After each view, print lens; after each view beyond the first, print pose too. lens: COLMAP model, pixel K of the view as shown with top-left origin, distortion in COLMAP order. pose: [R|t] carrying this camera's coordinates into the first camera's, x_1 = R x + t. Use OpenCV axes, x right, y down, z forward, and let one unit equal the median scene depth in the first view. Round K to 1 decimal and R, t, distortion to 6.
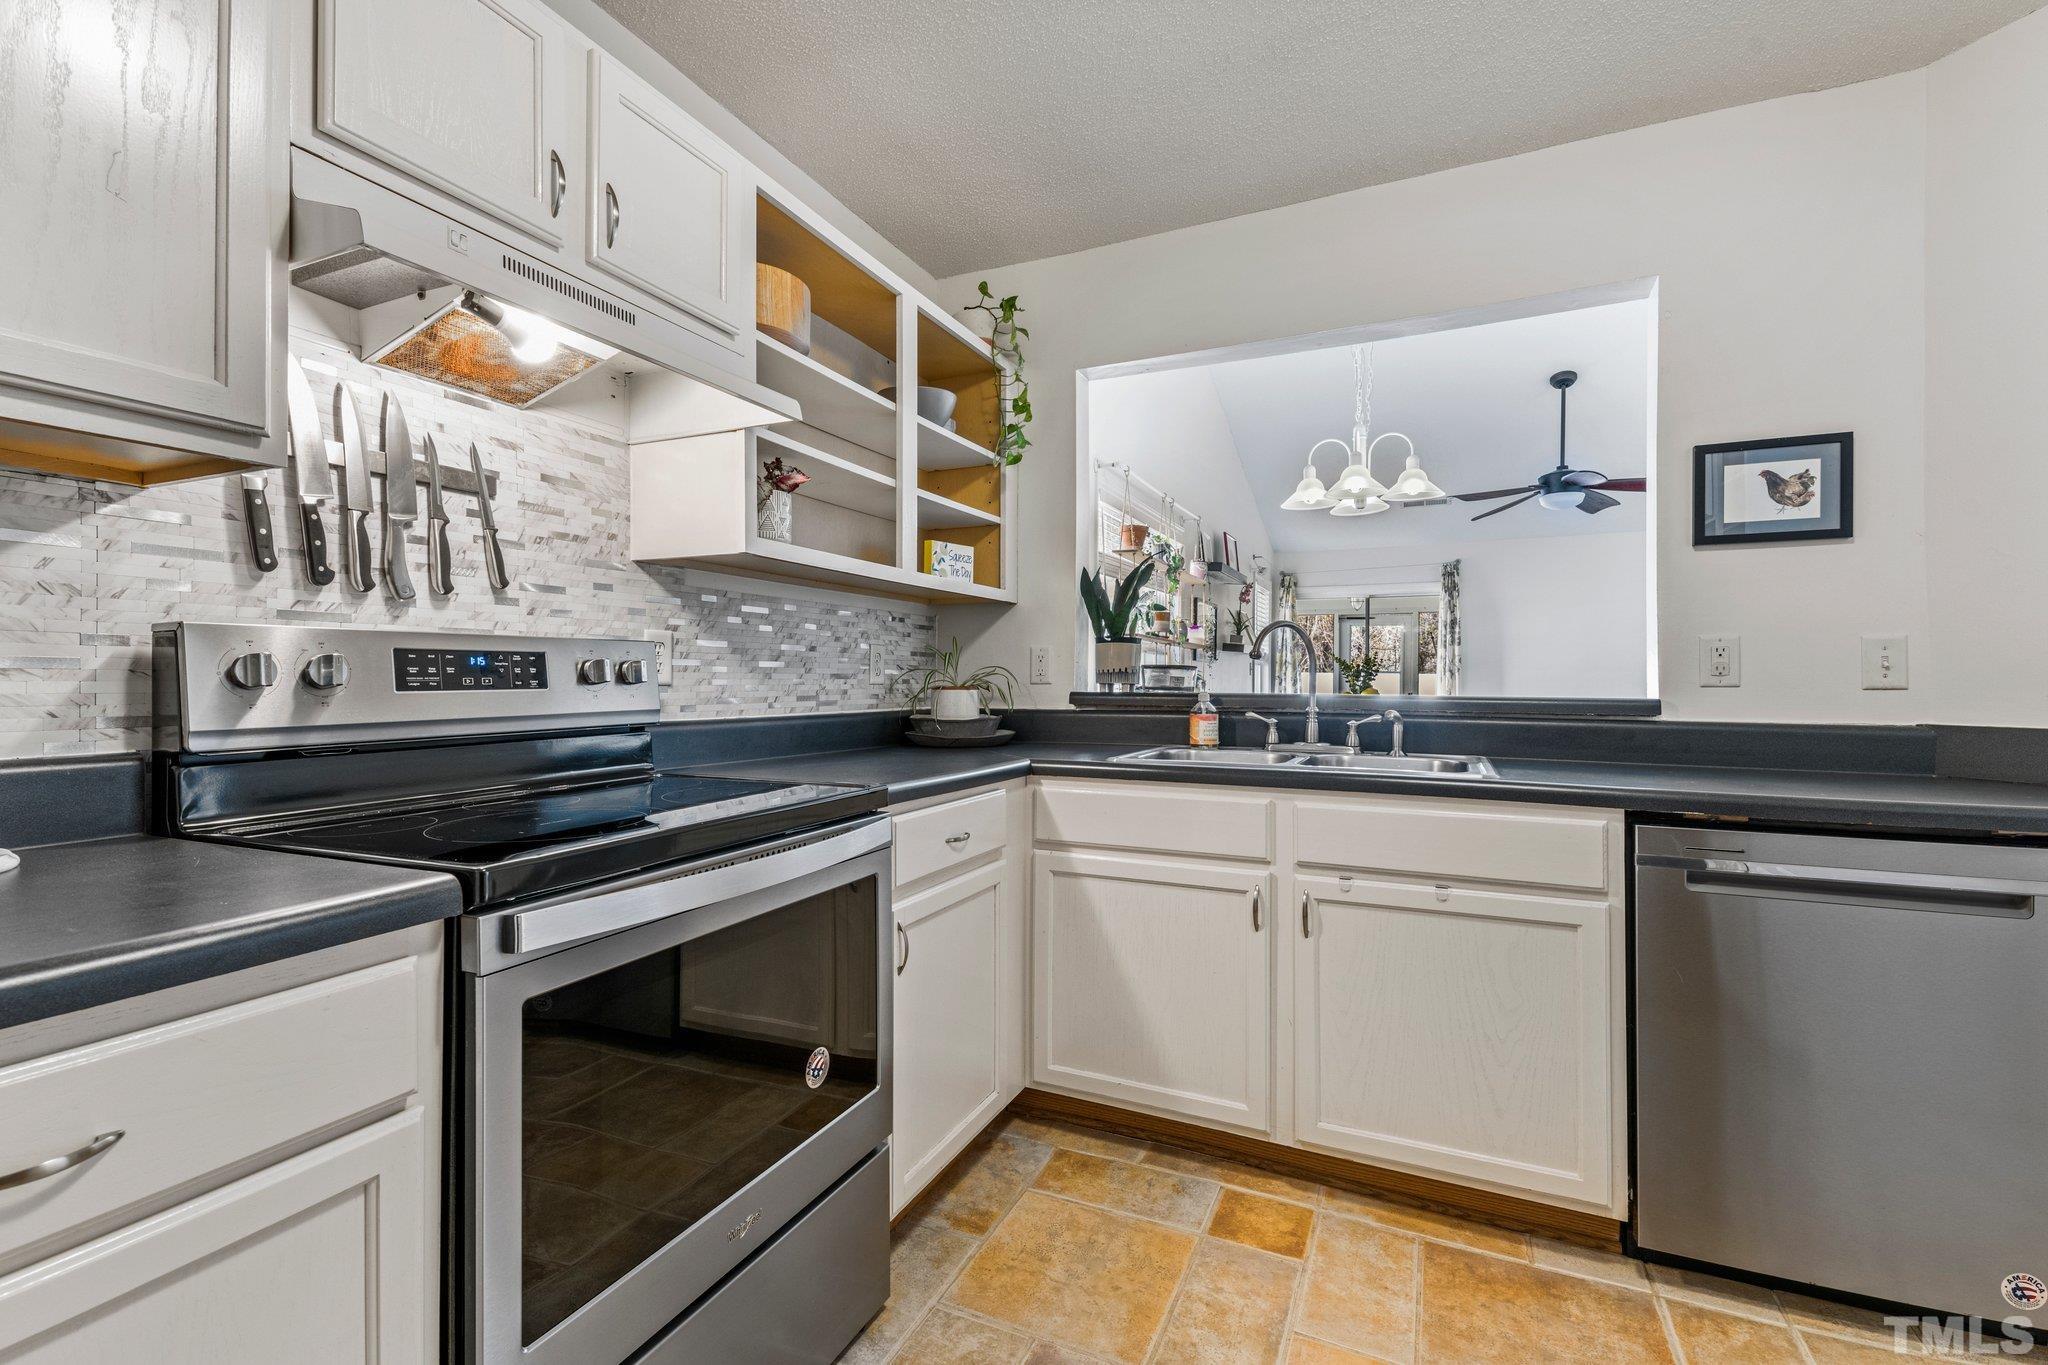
lens RADIAL K [[897.7, 0, 1025.4], [0, 897.7, 680.3], [0, 0, 1]] dist [0.029027, 0.000035]
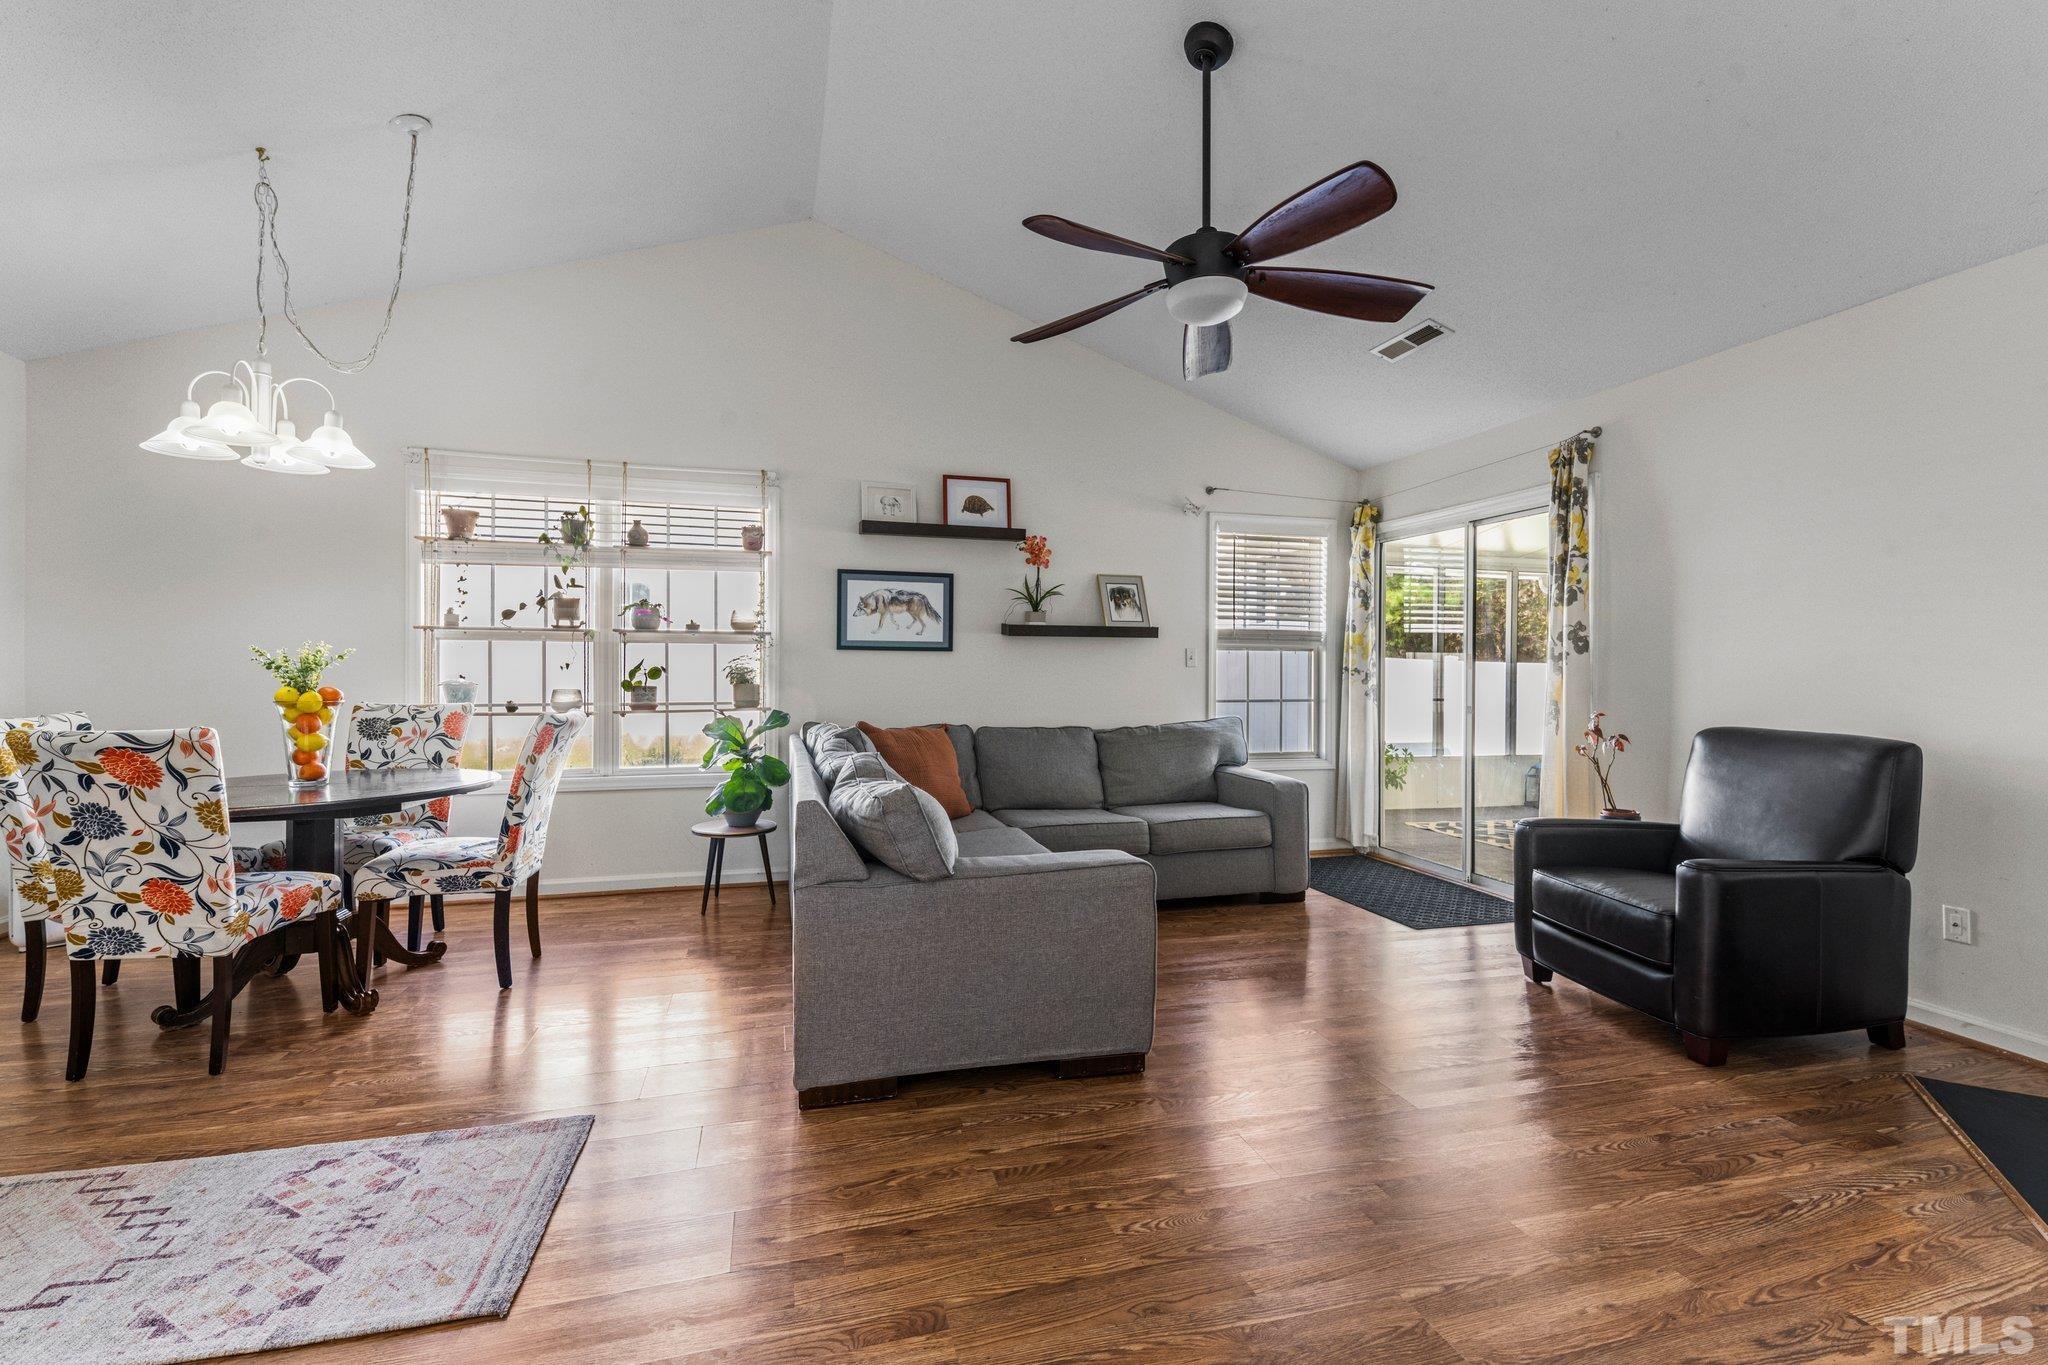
lens RADIAL K [[882.3, 0, 1027.2], [0, 882.3, 673.4], [0, 0, 1]] dist [0.037935, -0.017417]
pose [[0.652646, 0.005552, -0.757643, 3.052771], [-0.000867, 0.999978, 0.006580, -0.021783], [0.757662, -0.003638, 0.652637, 2.151501]]
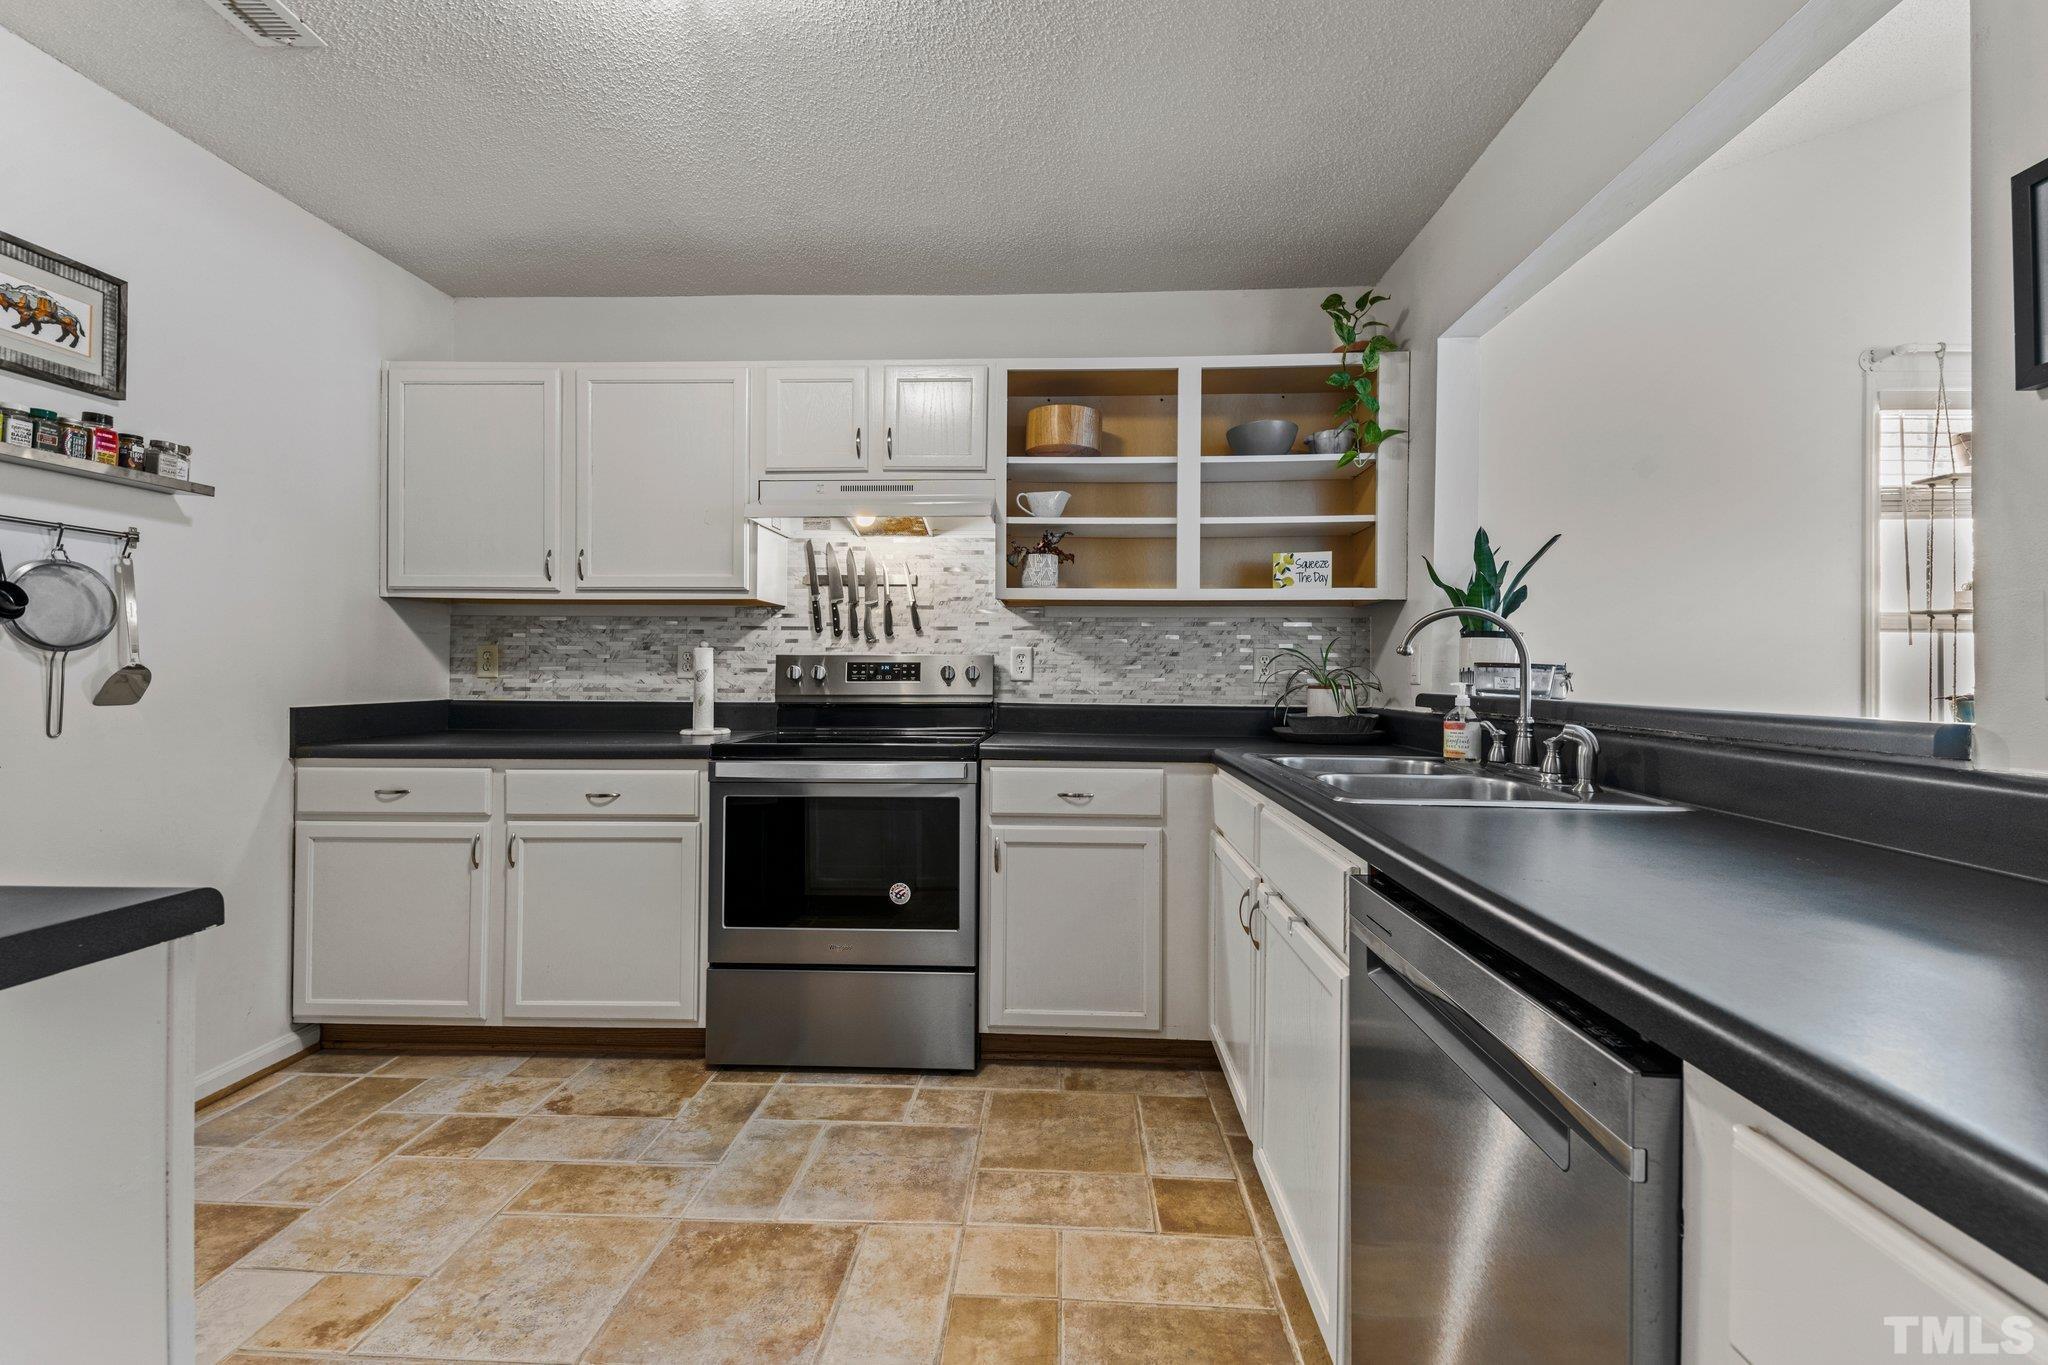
lens RADIAL K [[882.3, 0, 1027.2], [0, 882.3, 673.4], [0, 0, 1]] dist [0.037935, -0.017417]
pose [[0.372710, -0.001474, -0.927947, 1.156252], [-0.006572, 0.999969, -0.004228, -0.001184], [0.927925, 0.007674, 0.372689, 0.448754]]
